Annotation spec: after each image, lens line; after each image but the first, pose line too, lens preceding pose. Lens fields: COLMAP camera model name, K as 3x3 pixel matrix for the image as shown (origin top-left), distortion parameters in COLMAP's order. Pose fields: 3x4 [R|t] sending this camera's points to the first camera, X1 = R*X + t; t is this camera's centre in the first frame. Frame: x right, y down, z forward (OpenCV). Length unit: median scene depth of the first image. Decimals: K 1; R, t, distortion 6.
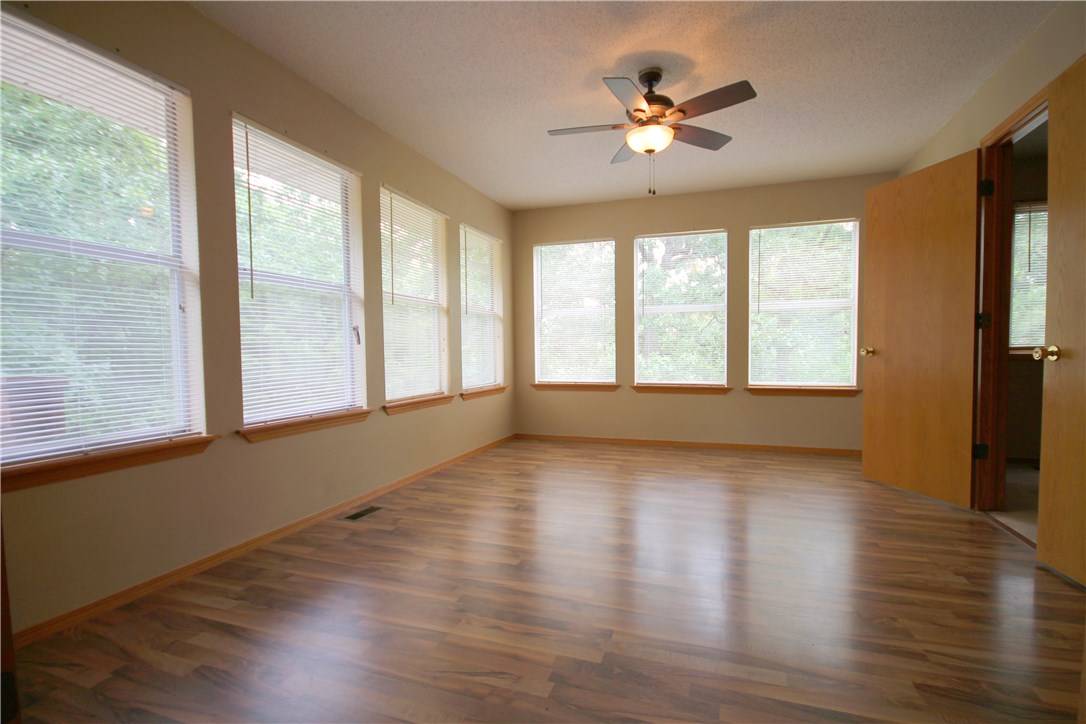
lens RADIAL K [[511.5, 0, 545.7], [0, 511.5, 367.7], [0, 0, 1]] dist [0.014544, -0.003204]
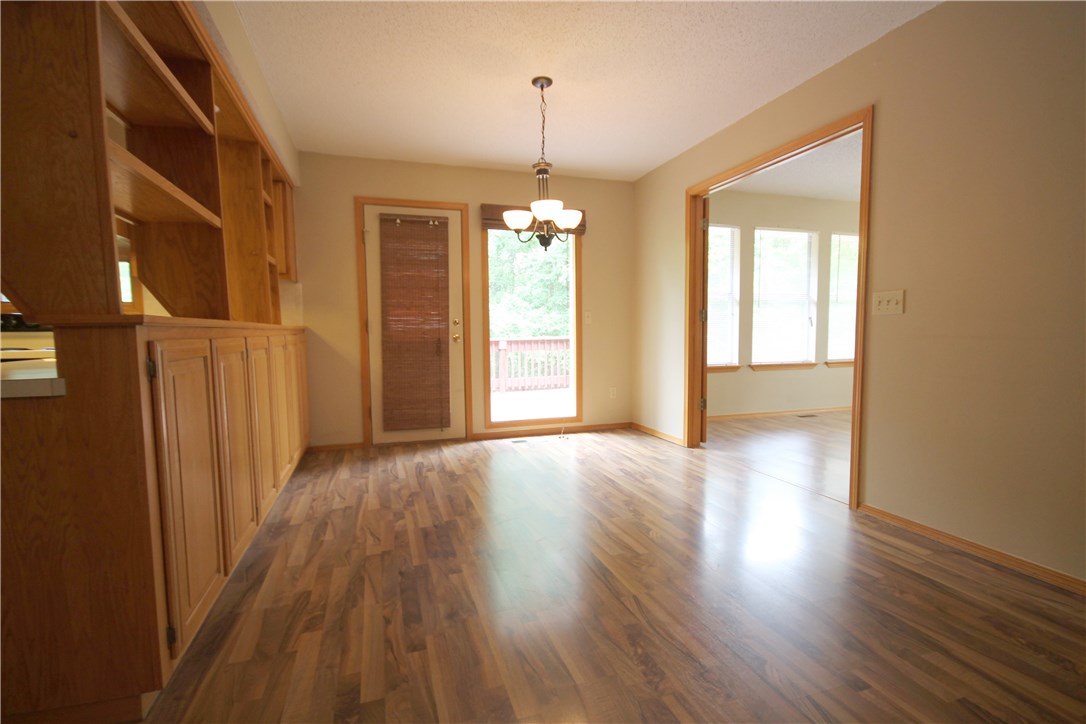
lens RADIAL K [[511.5, 0, 547.1], [0, 511.5, 366.1], [0, 0, 1]] dist [0.014544, -0.003204]
pose [[0.617791, 0.065517, -0.783608, 0.530992], [-0.024920, 0.997654, 0.063766, 0.001482], [0.785947, -0.019867, 0.617974, -0.938753]]
